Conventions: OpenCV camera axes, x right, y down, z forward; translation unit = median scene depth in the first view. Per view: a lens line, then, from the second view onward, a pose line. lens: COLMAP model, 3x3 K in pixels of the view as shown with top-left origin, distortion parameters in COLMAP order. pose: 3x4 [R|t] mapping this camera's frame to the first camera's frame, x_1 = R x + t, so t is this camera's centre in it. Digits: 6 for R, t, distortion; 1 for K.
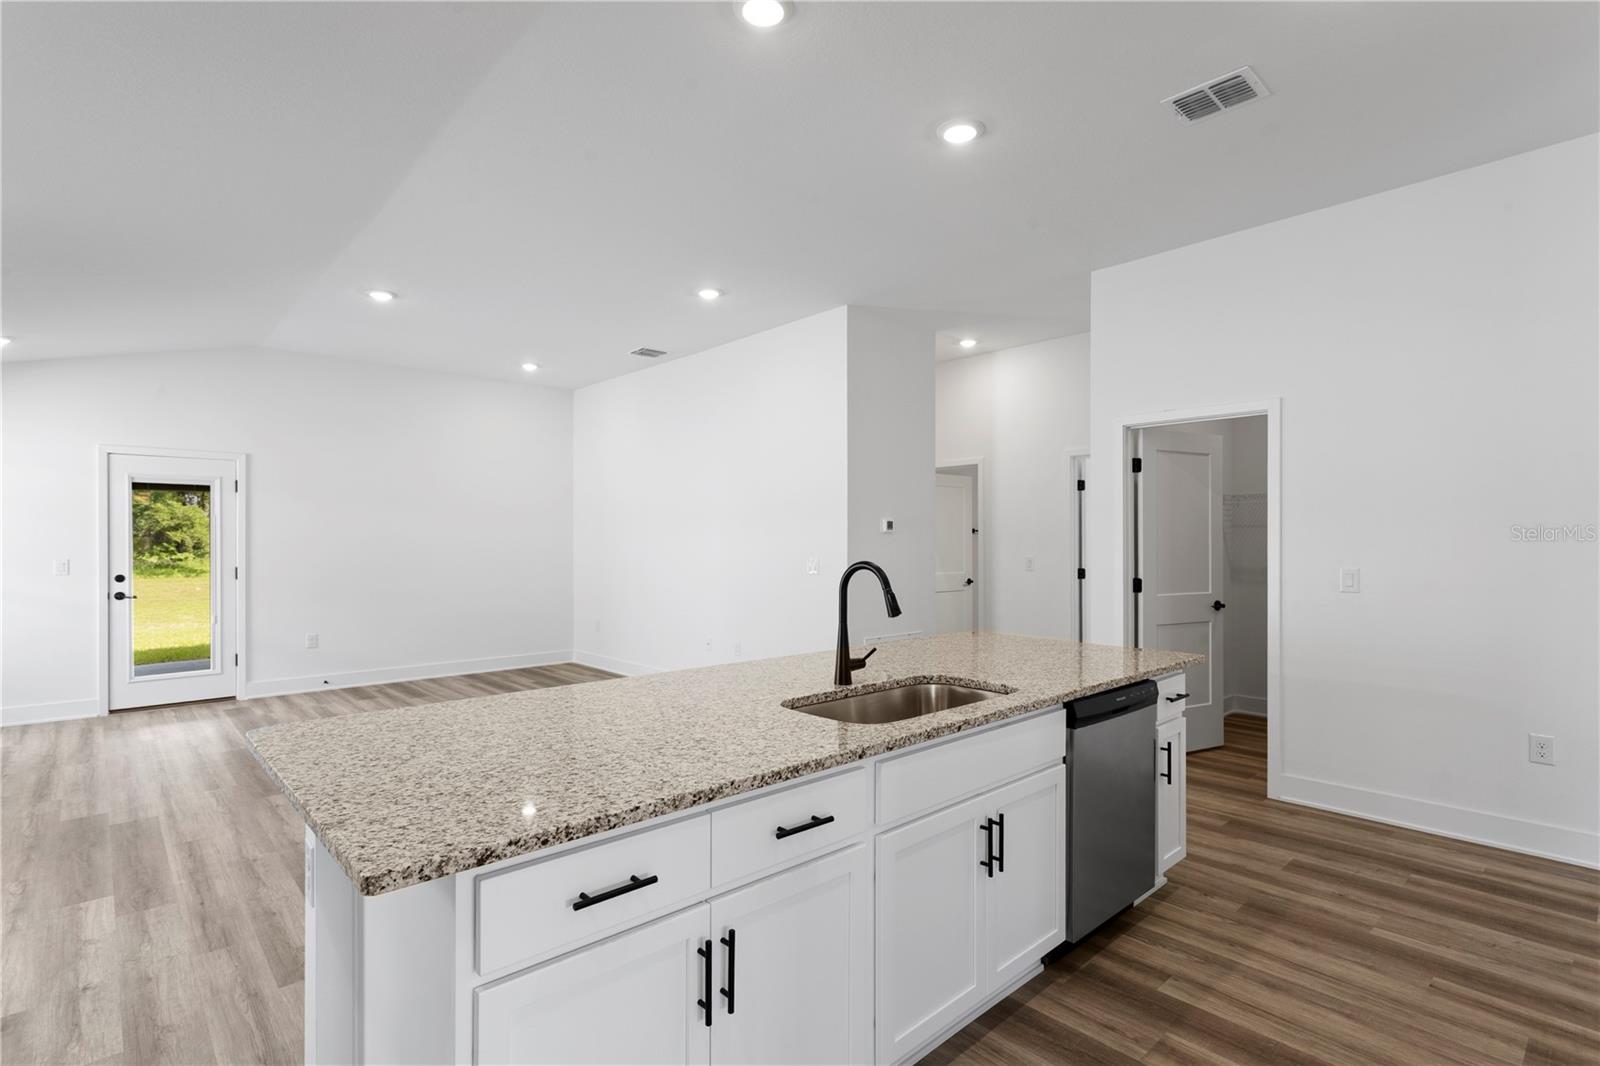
lens RADIAL K [[766.4, 0, 784.9], [0, 766.4, 536.3], [0, 0, 1]] dist [-0.019729, 0.012393]
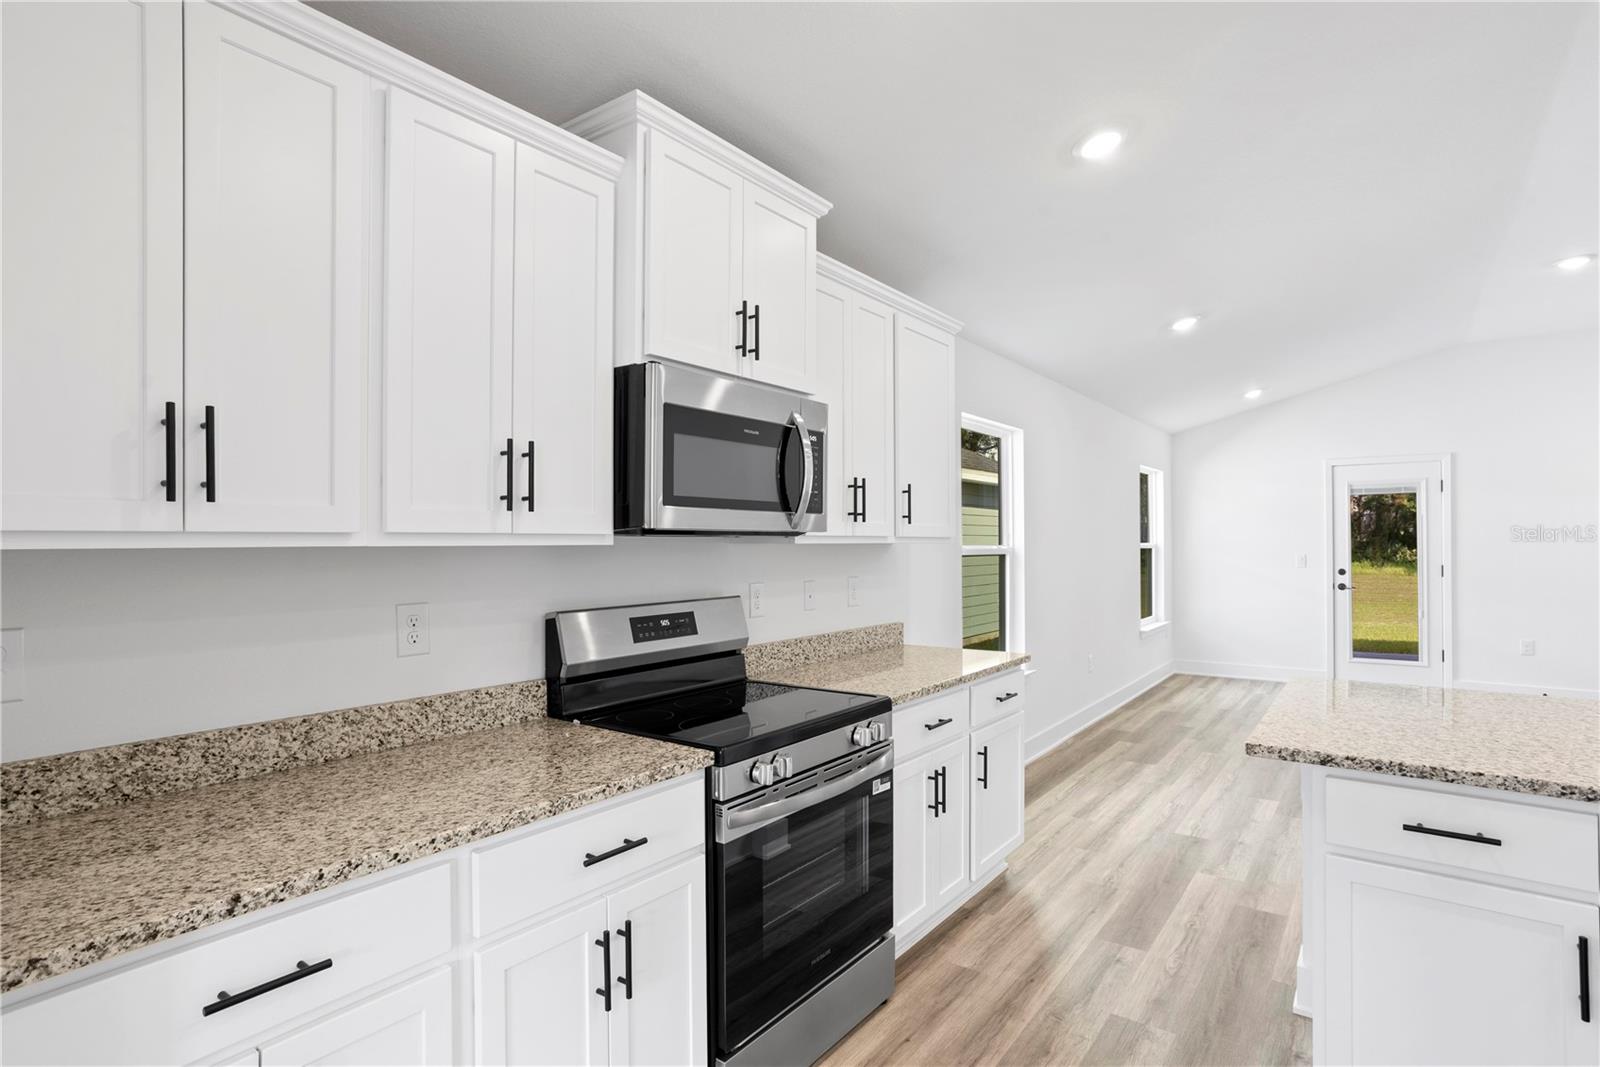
lens RADIAL K [[821.1, 0, 806.3], [0, 821.1, 545.0], [0, 0, 1]] dist [-0.026172, 0.002760]
pose [[0.199016, 0.005530, -0.979981, 0.189366], [0.008790, 0.999934, 0.007428, -0.002409], [0.979957, -0.010092, 0.198954, -0.057242]]
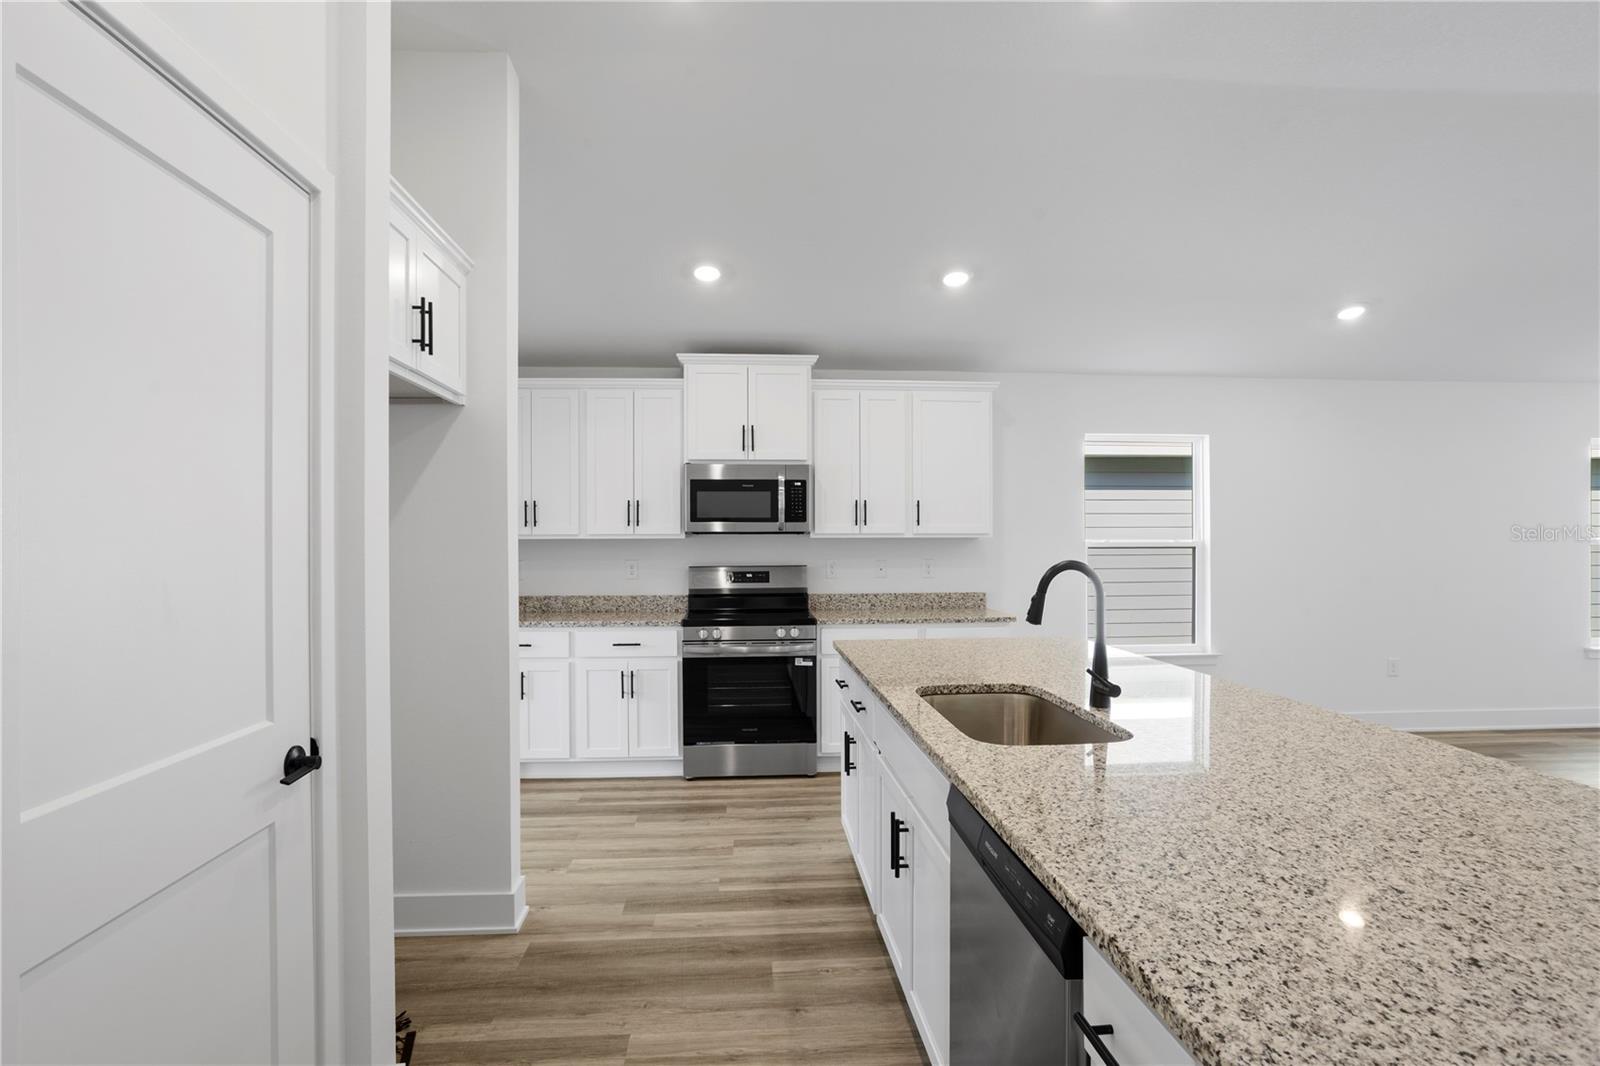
lens RADIAL K [[821.1, 0, 795.0], [0, 821.1, 546.8], [0, 0, 1]] dist [-0.026172, 0.002760]
pose [[-0.625618, 0.014537, -0.779994, 0.428261], [0.011181, 0.999891, 0.009667, 0.001466], [0.780050, -0.002673, -0.625712, 0.570445]]
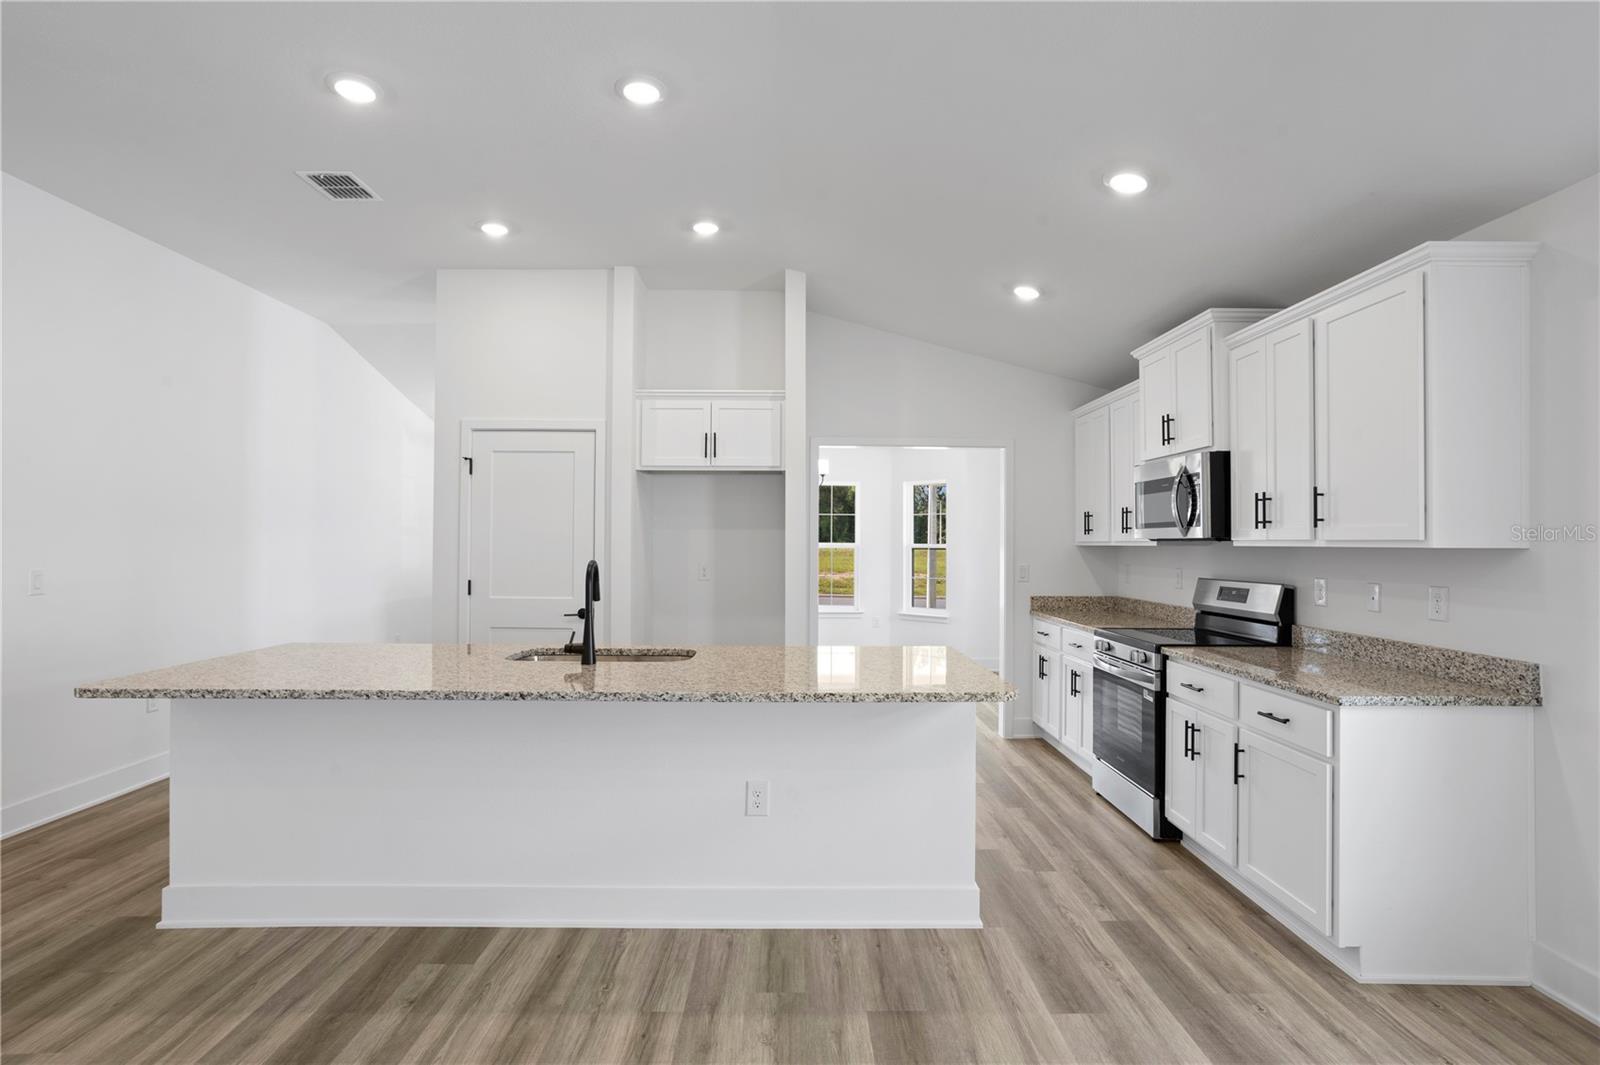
lens RADIAL K [[766.4, 0, 799.0], [0, 766.4, 538.1], [0, 0, 1]] dist [-0.019729, 0.012393]
pose [[-0.739838, 0.004303, 0.672772, -0.429008], [-0.005985, 0.999898, -0.012977, 0.004364], [-0.672759, -0.013628, -0.739736, 0.729733]]
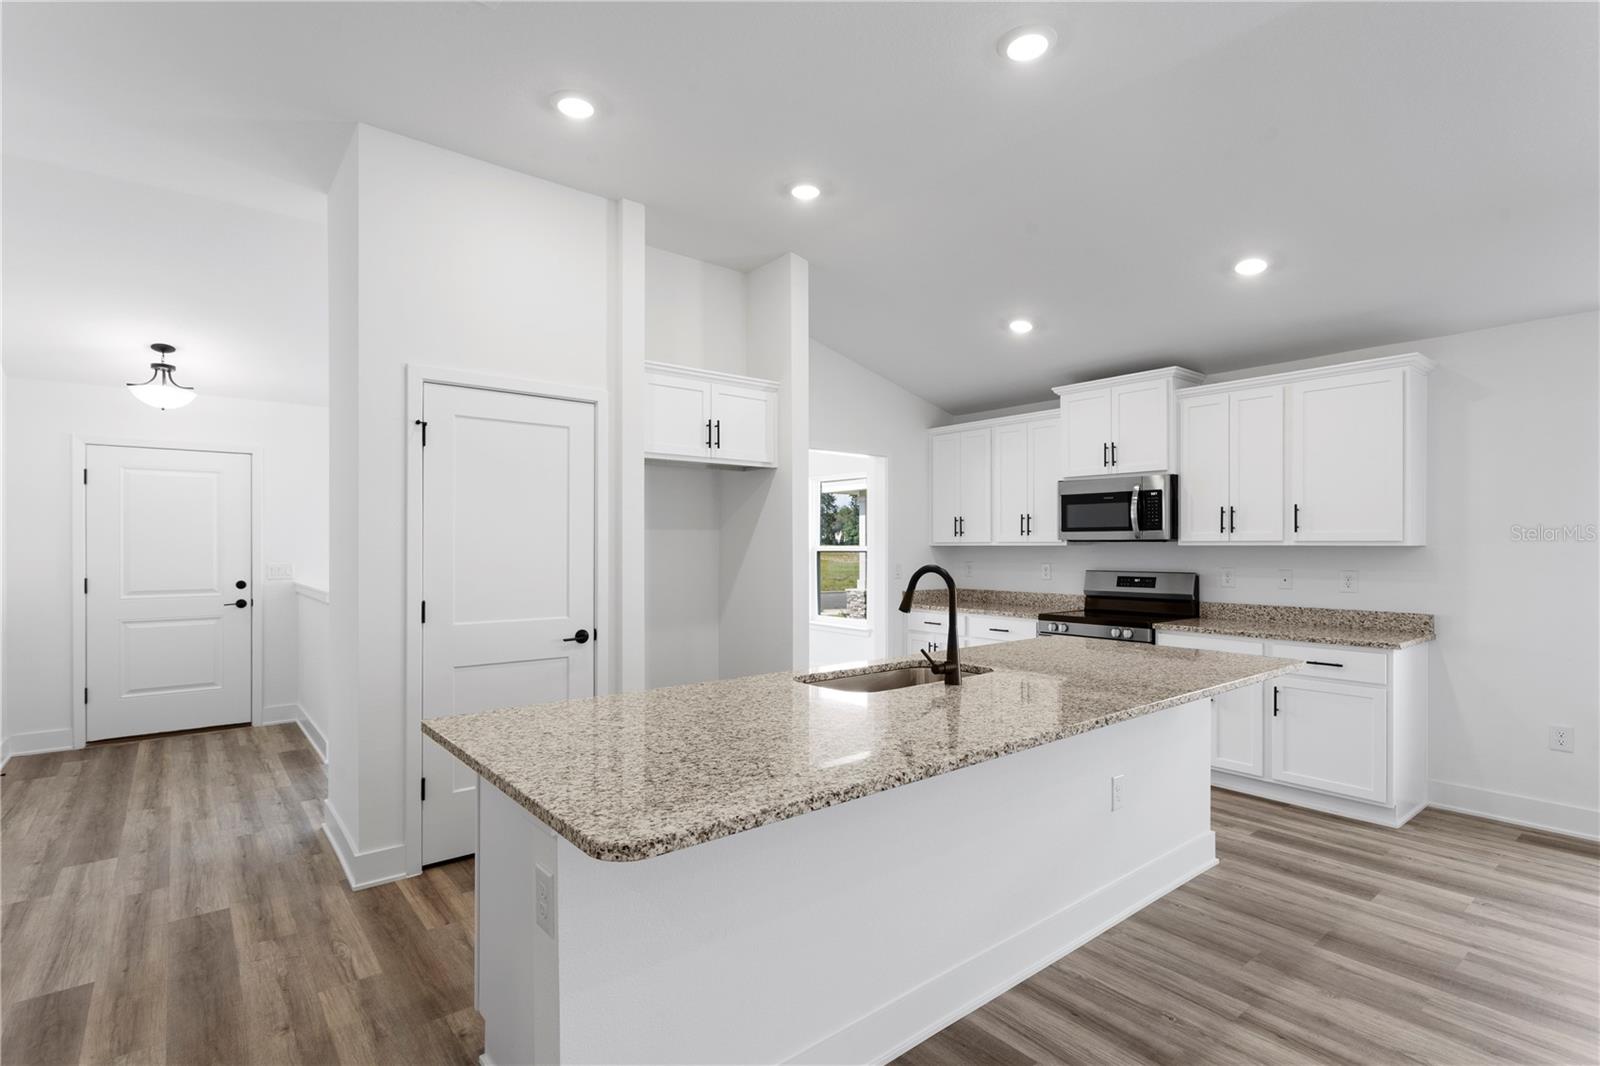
lens RADIAL K [[766.4, 0, 772.4], [0, 766.4, 545.5], [0, 0, 1]] dist [-0.019729, 0.012393]
pose [[-0.996388, 0.005584, 0.084729, 0.099831], [0.005097, 0.999969, -0.005955, 0.003344], [-0.084760, -0.005502, -0.996386, 0.898650]]
